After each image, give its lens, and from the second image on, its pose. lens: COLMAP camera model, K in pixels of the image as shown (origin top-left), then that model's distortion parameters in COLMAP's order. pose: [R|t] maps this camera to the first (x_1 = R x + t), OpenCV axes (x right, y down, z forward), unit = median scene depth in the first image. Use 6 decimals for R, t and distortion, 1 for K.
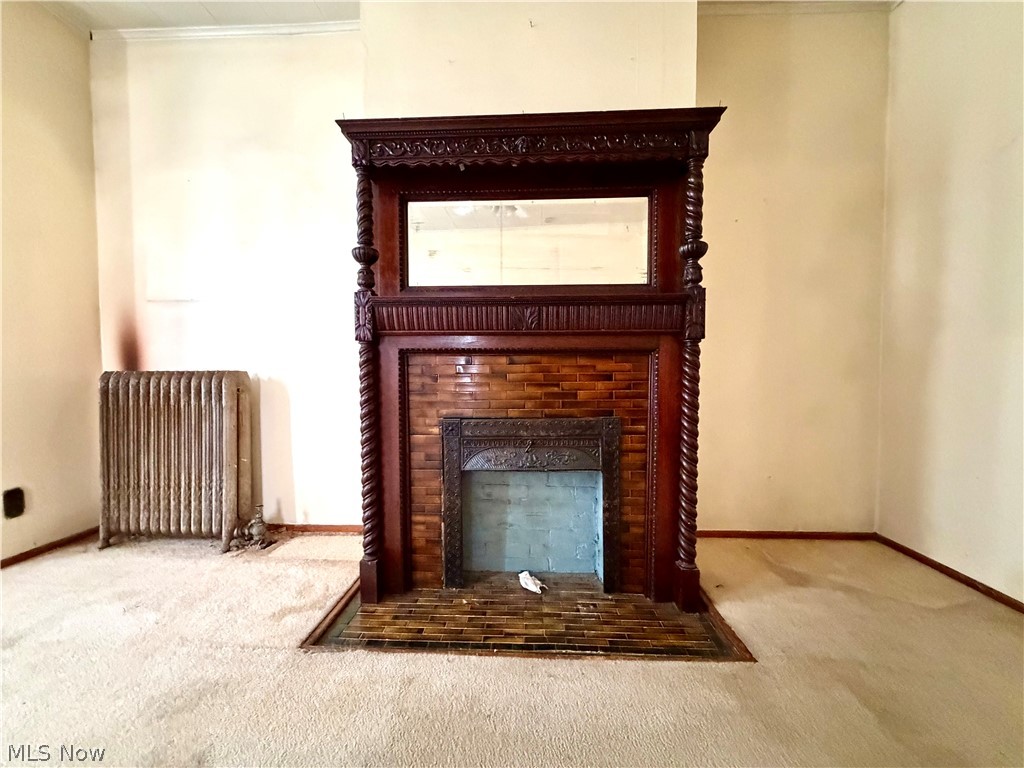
lens RADIAL K [[408.0, 0, 512.0], [0, 408.0, 384.0], [0, 0, 1]] dist [0.000831, 0.000274]
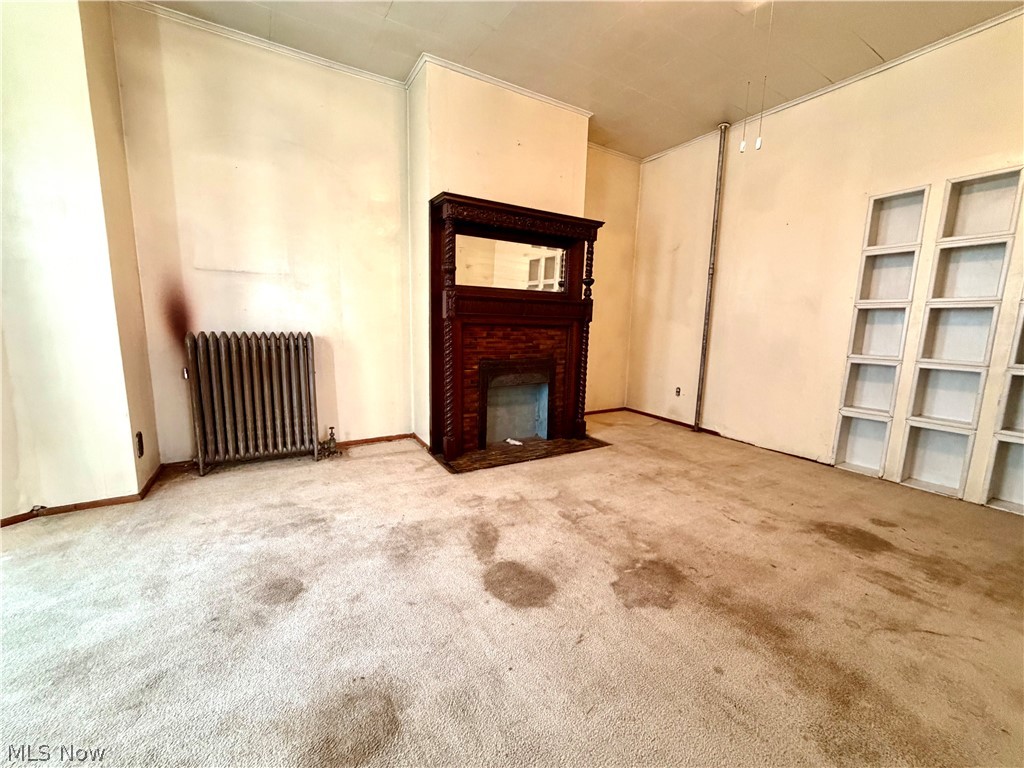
lens RADIAL K [[408.0, 0, 512.0], [0, 408.0, 384.0], [0, 0, 1]] dist [0.000831, 0.000274]
pose [[0.834133, -0.064134, 0.547823, -1.057239], [-0.004868, 0.992322, 0.123584, -0.039179], [-0.551543, -0.105752, 0.827416, -0.616989]]
